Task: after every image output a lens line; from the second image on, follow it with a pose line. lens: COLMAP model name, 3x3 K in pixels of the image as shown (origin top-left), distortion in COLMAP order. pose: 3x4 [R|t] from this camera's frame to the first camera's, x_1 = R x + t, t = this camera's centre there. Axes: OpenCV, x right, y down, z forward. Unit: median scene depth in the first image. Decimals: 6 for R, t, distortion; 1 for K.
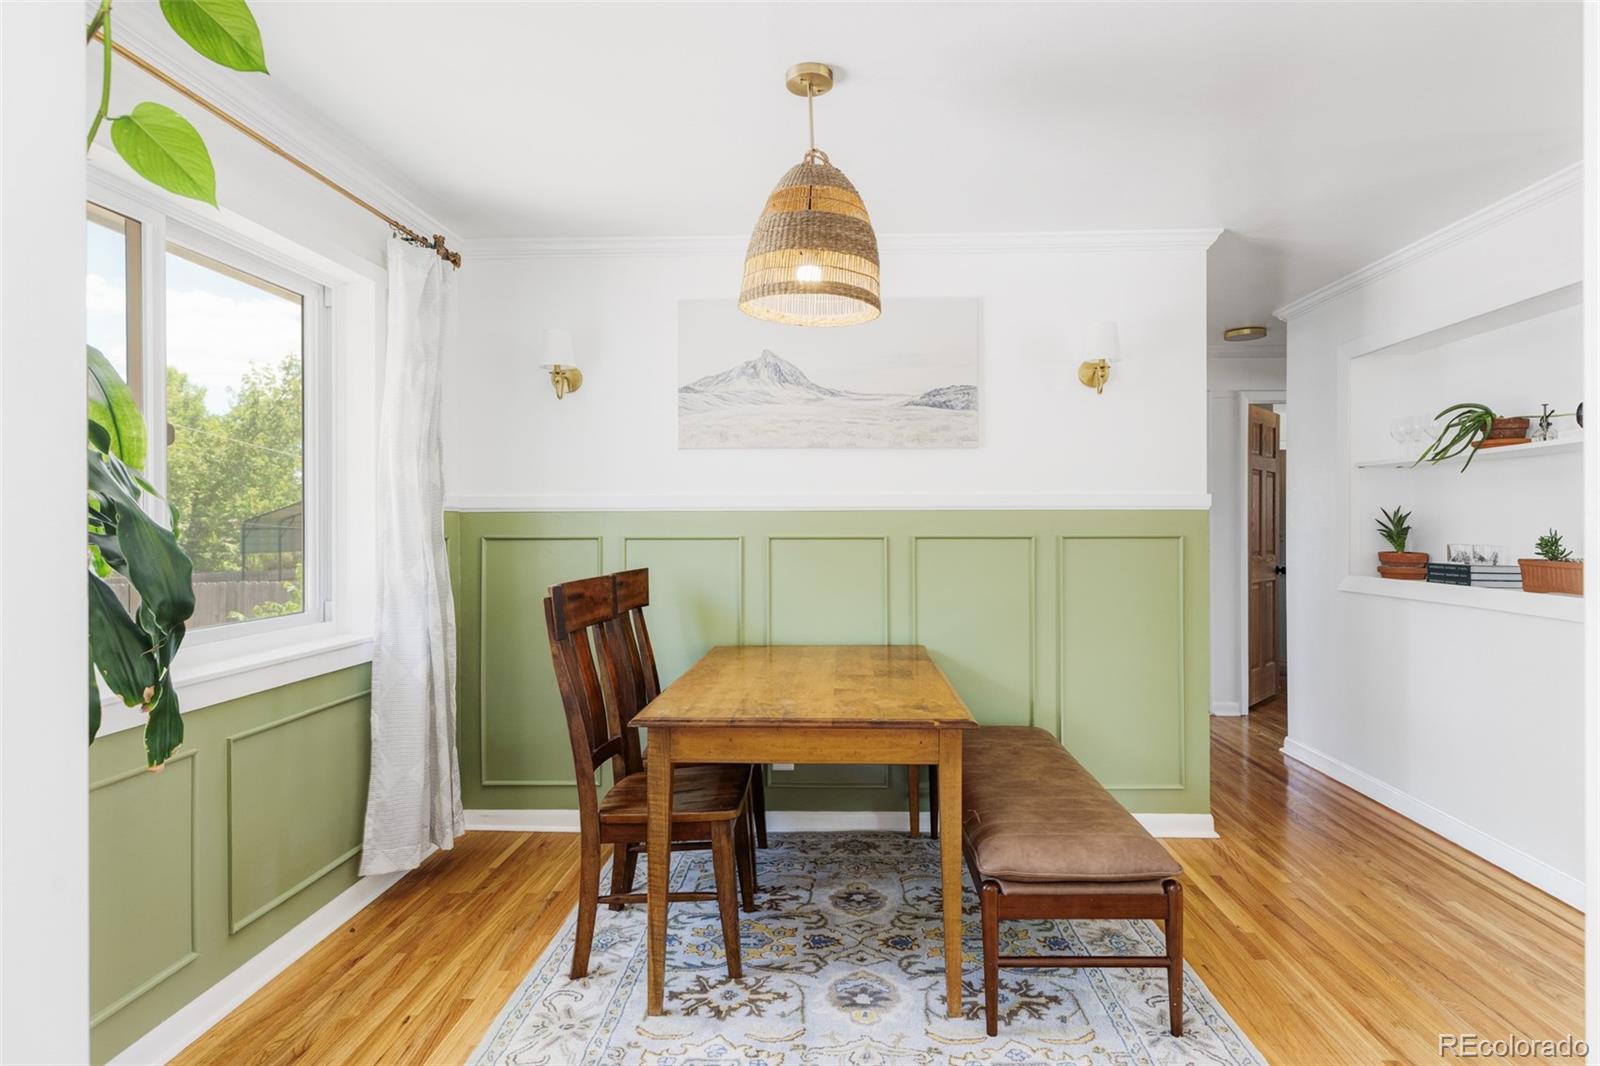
lens RADIAL K [[862.4, 0, 824.3], [0, 862.4, 526.9], [0, 0, 1]] dist [0.001790, 0.000446]
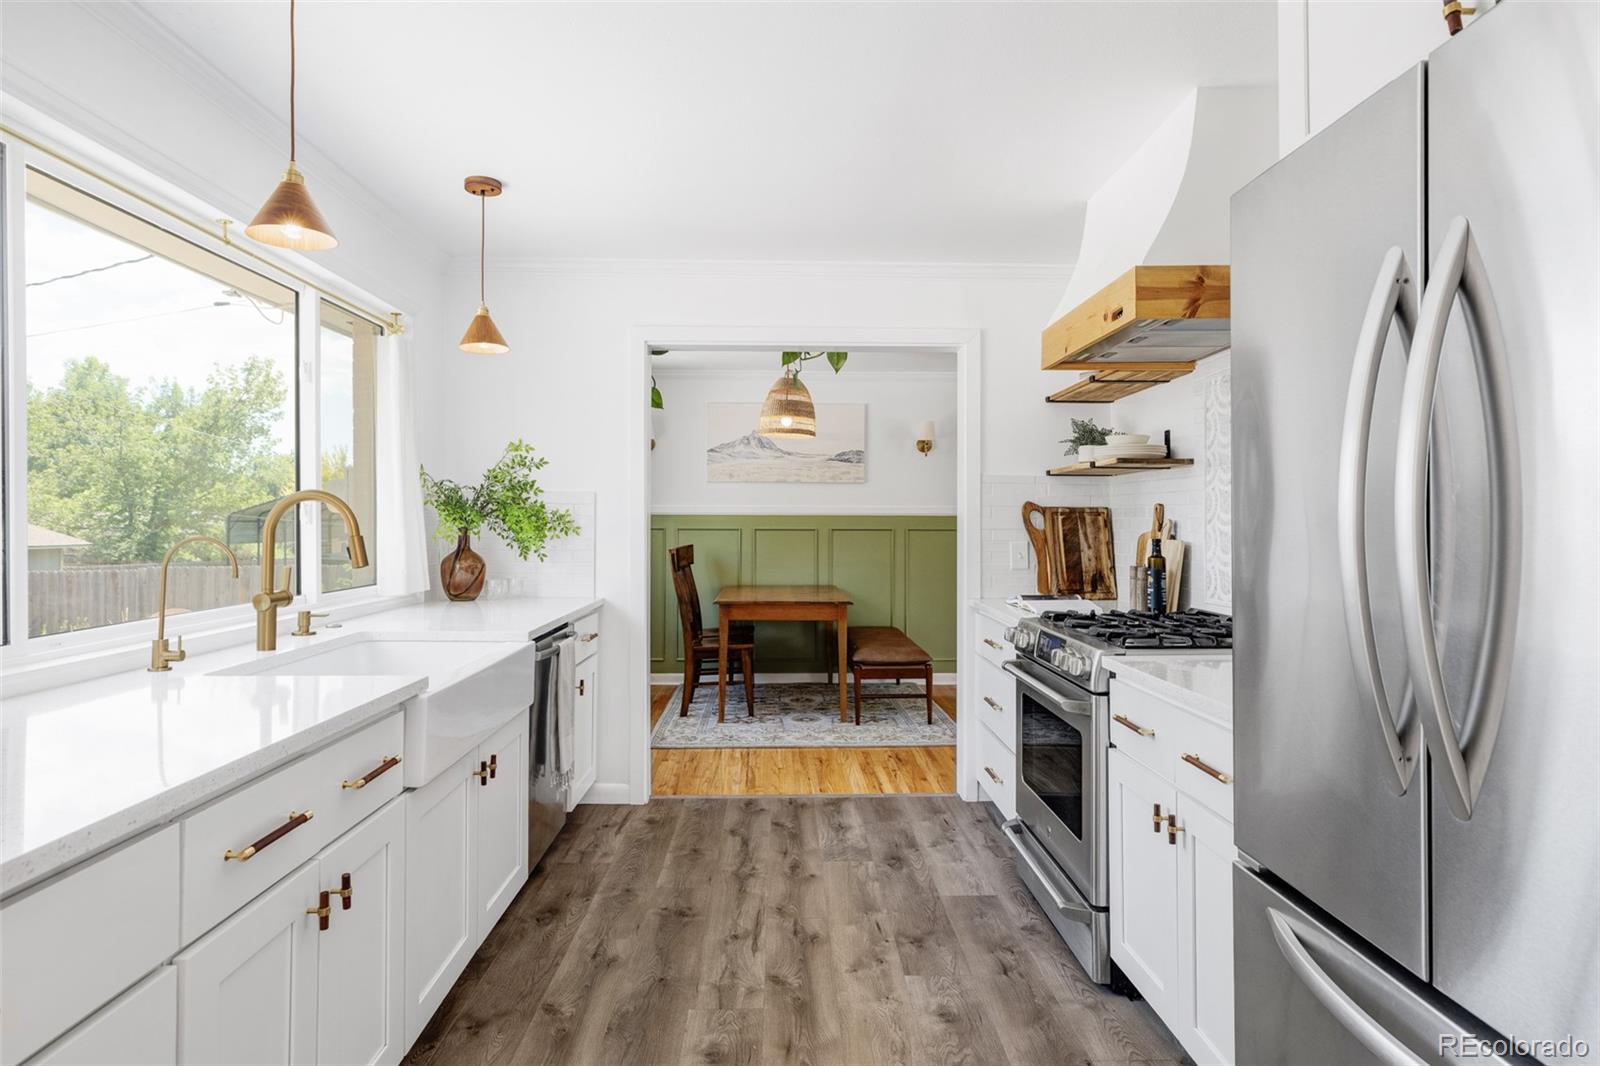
lens RADIAL K [[862.4, 0, 824.3], [0, 862.4, 526.9], [0, 0, 1]] dist [0.001790, 0.000446]
pose [[0.996357, 0.007347, 0.084959, -0.073049], [-0.007663, 0.999965, 0.003394, -0.000025], [-0.084931, -0.004033, 0.996379, -0.906308]]
